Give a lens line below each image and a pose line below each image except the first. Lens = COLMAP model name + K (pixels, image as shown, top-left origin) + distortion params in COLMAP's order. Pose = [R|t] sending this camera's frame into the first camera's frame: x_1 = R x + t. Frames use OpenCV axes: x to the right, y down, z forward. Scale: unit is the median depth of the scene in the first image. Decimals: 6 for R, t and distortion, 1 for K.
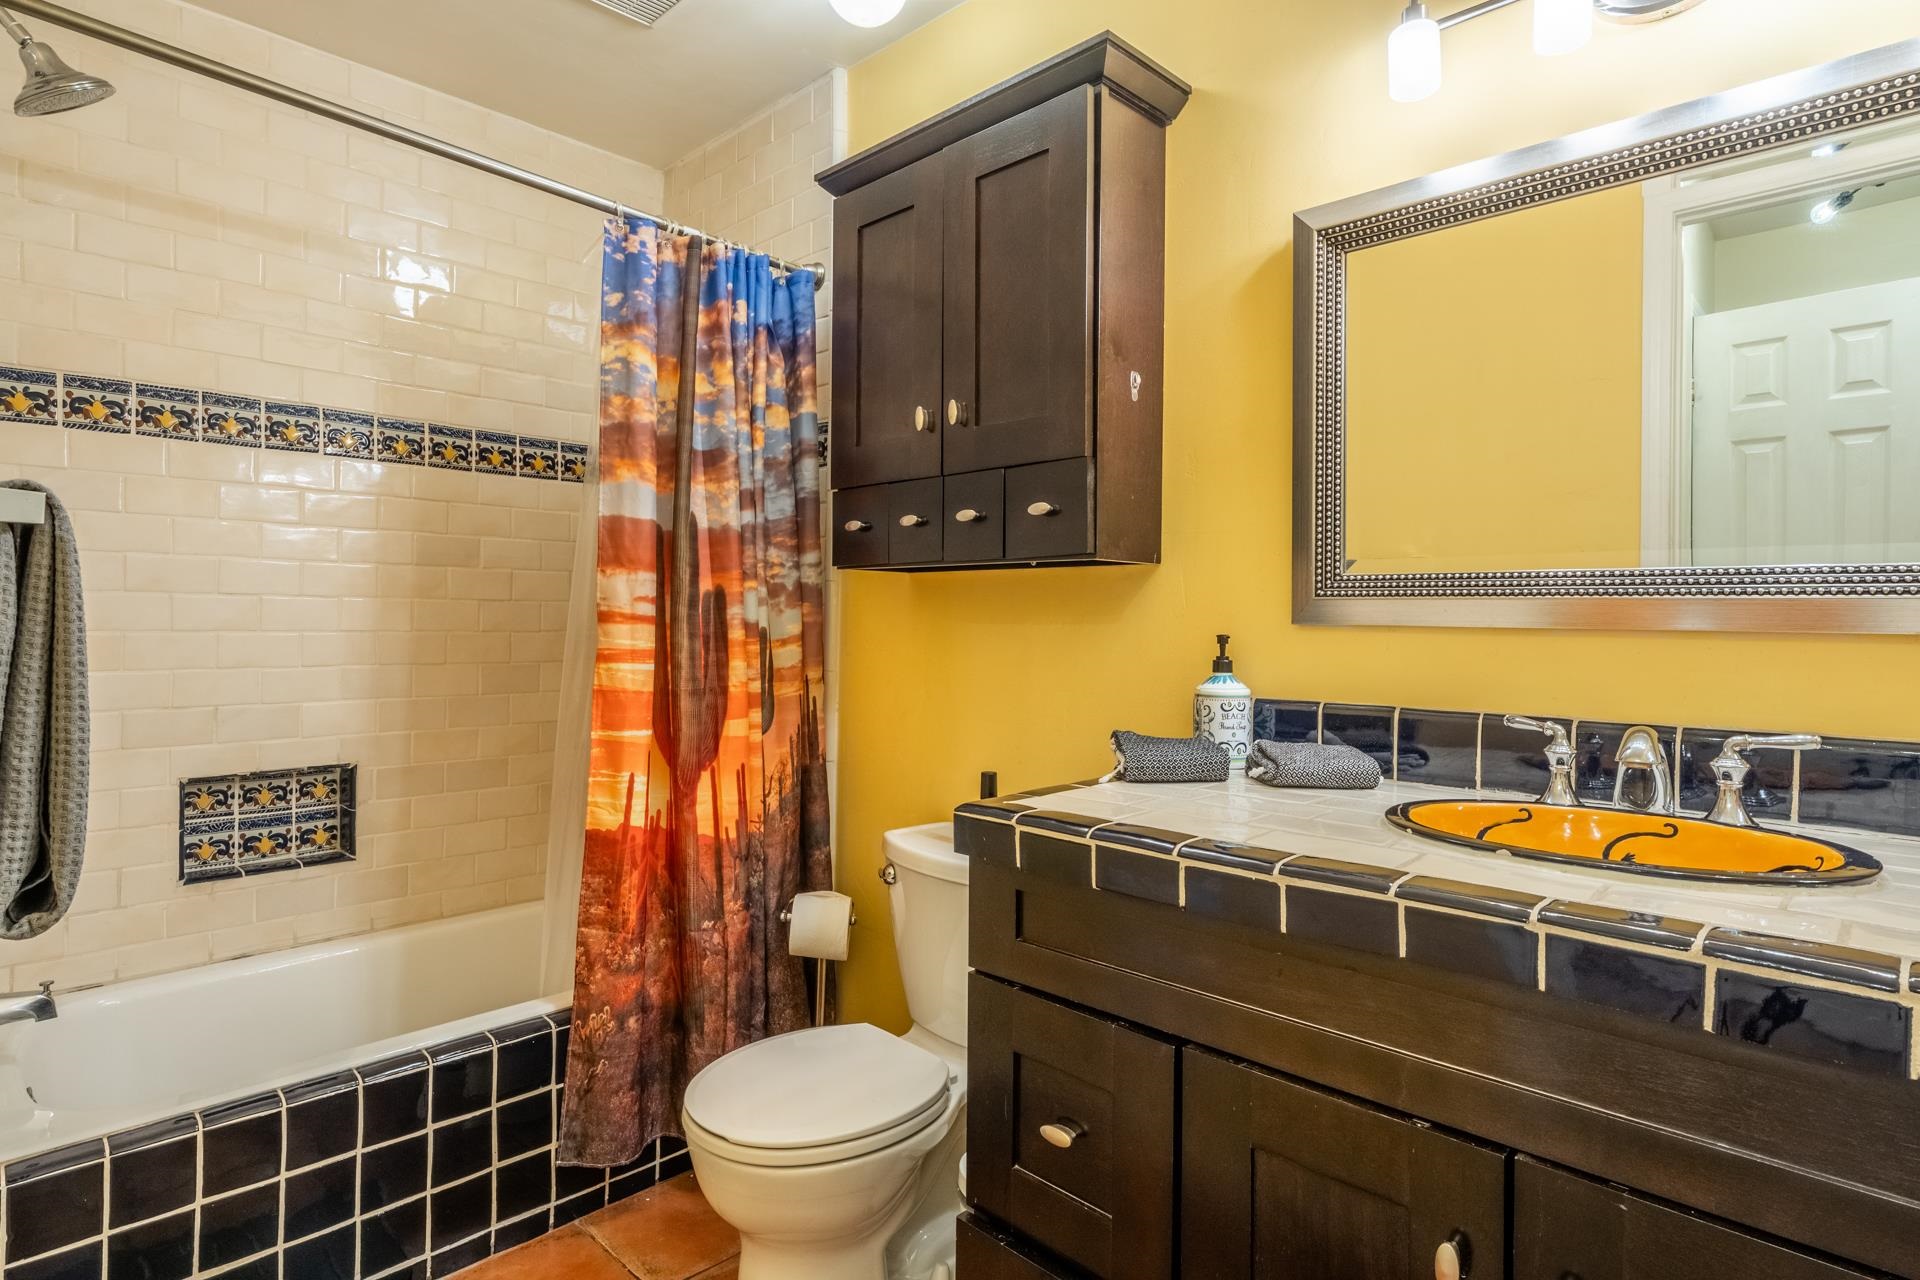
lens RADIAL K [[1023.6, 0, 957.3], [0, 1023.6, 625.8], [0, 0, 1]] dist [-0.002275, -0.003367]
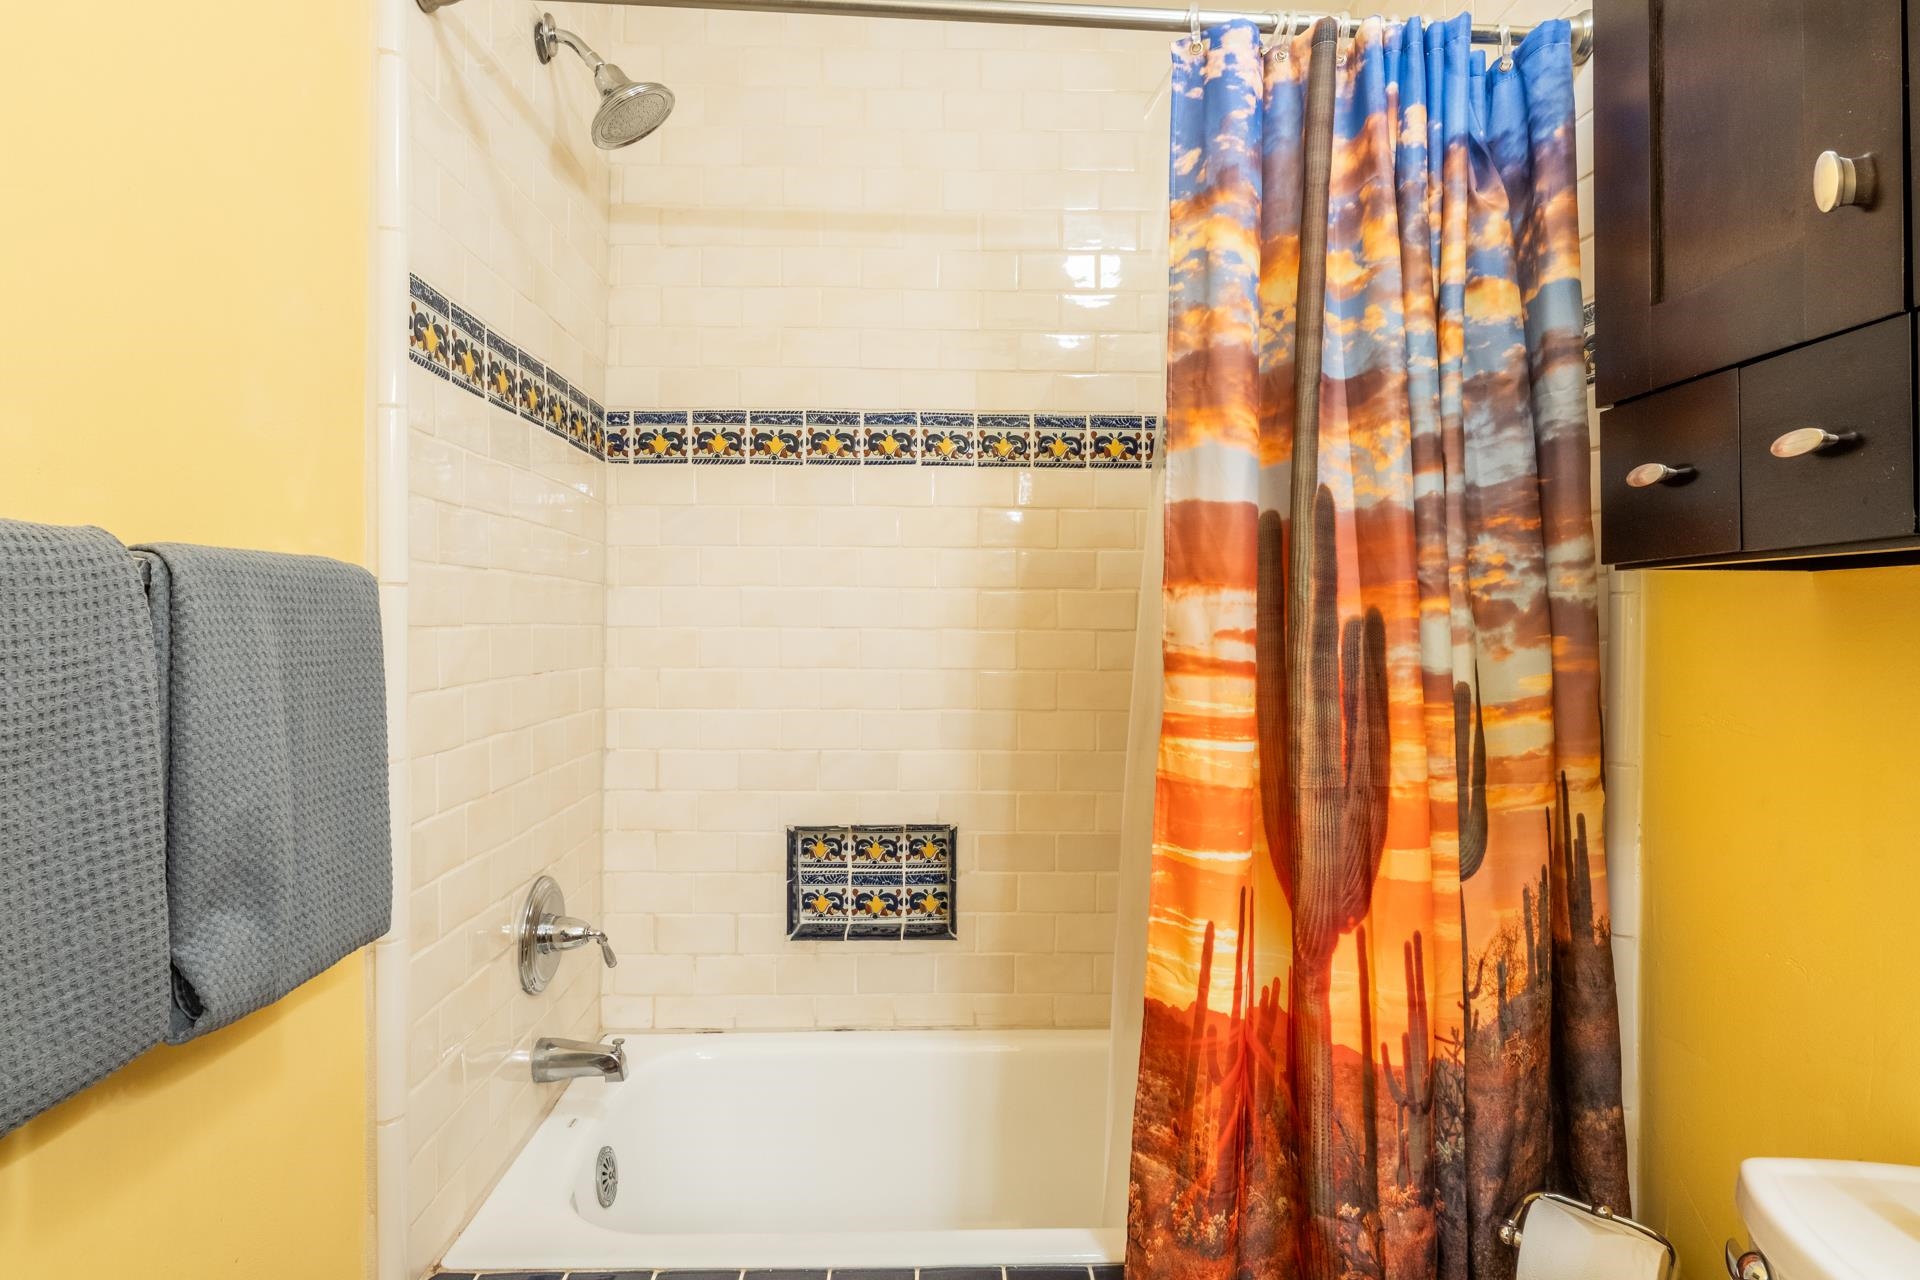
lens RADIAL K [[1023.6, 0, 921.7], [0, 1023.6, 614.2], [0, 0, 1]] dist [-0.002275, -0.003367]
pose [[0.708001, -0.015569, -0.706039, -0.007923], [-0.002808, 0.999687, -0.024860, -0.020596], [0.706205, 0.019584, 0.707736, 0.408470]]
